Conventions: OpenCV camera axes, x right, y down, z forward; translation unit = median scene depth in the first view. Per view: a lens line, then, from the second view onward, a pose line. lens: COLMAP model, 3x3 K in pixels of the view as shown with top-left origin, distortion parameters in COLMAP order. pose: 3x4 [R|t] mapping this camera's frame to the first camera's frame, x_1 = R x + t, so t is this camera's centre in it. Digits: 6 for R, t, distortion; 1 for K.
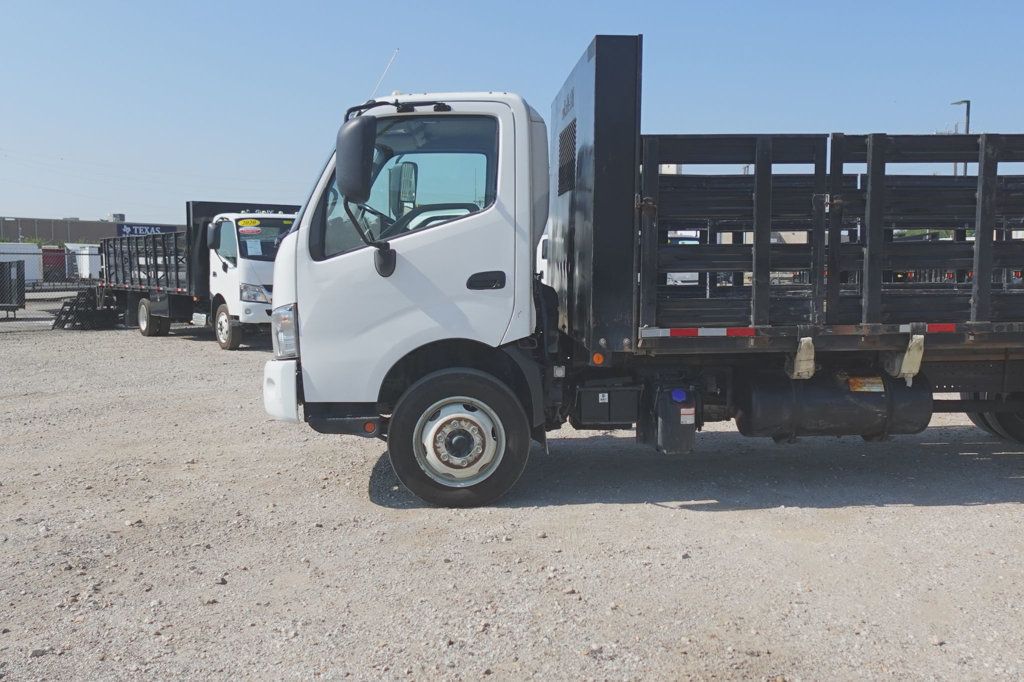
lens RADIAL K [[1081.5, 0, 498.1], [0, 1081.5, 363.0], [0, 0, 1]] dist [-0.002249, 0.000000]
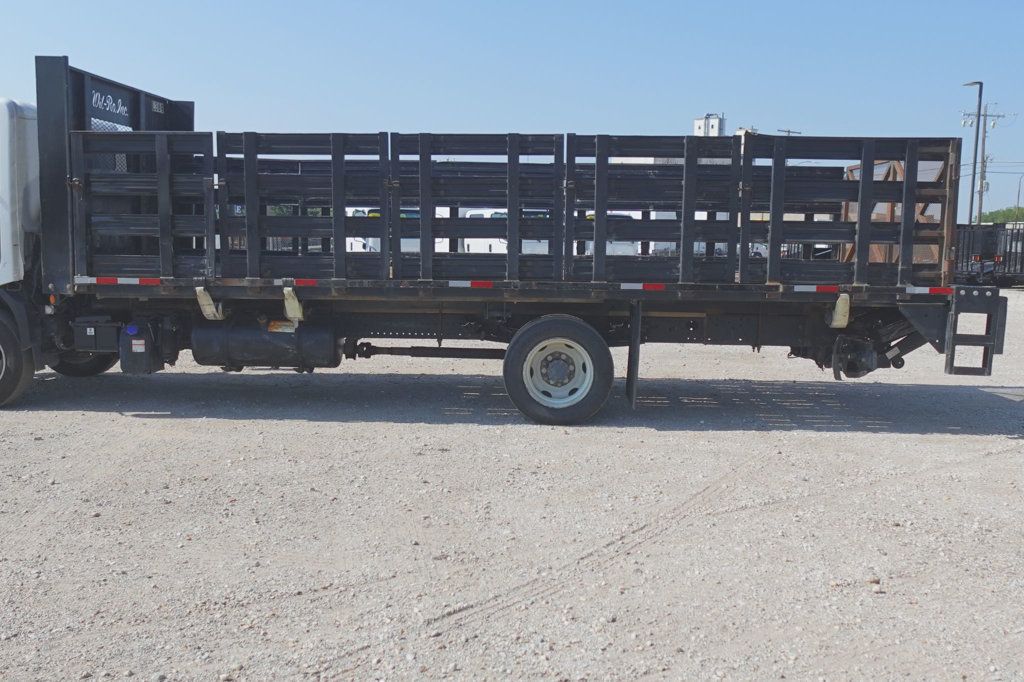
lens RADIAL K [[1081.5, 0, 515.3], [0, 1081.5, 363.4], [0, 0, 1]] dist [-0.002249, 0.000000]
pose [[0.994847, 0.032757, -0.095952, 0.777647], [-0.030386, 0.999198, 0.026073, 0.022725], [0.096729, -0.023023, 0.995044, -0.266612]]
